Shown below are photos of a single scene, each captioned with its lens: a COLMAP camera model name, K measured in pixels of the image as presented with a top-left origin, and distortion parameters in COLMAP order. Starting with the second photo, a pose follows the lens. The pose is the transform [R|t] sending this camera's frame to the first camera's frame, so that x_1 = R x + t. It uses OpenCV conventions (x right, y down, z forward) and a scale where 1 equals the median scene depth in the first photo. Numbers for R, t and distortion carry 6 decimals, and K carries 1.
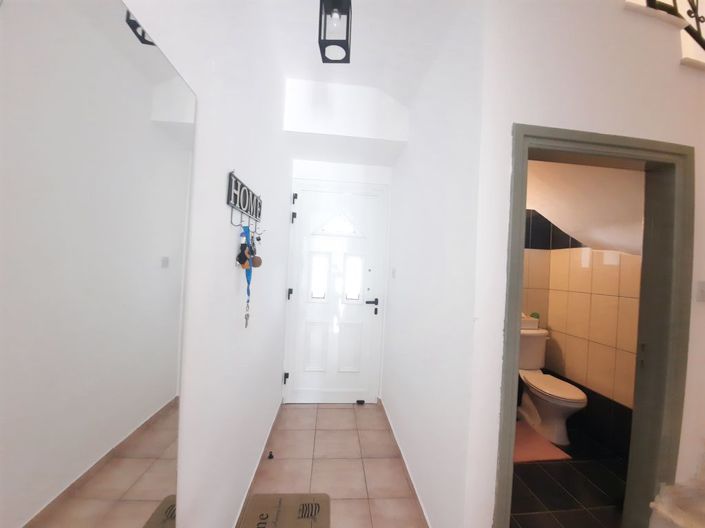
lens RADIAL K [[283.3, 0, 354.8], [0, 283.3, 261.9], [0, 0, 1]] dist [-0.011295, -0.001199]
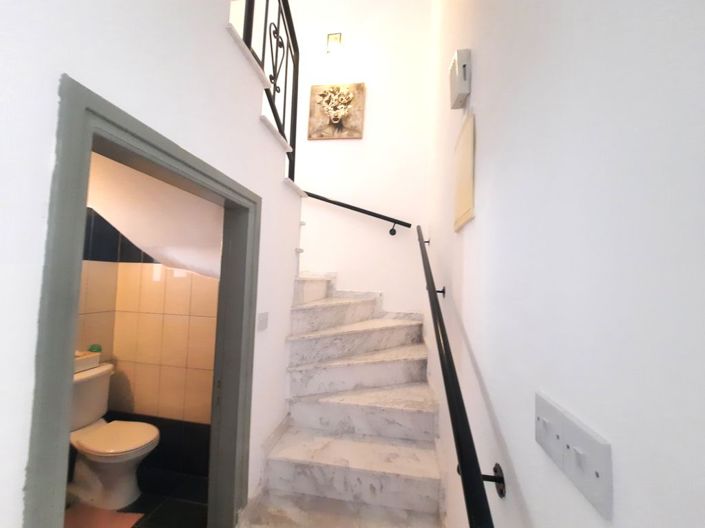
lens RADIAL K [[283.3, 0, 352.3], [0, 283.3, 261.0], [0, 0, 1]] dist [-0.011295, -0.001199]
pose [[0.259017, 0.020341, 0.965659, 0.079826], [-0.013560, 0.999756, -0.017422, -0.054799], [-0.965778, -0.008582, 0.259229, 0.130285]]
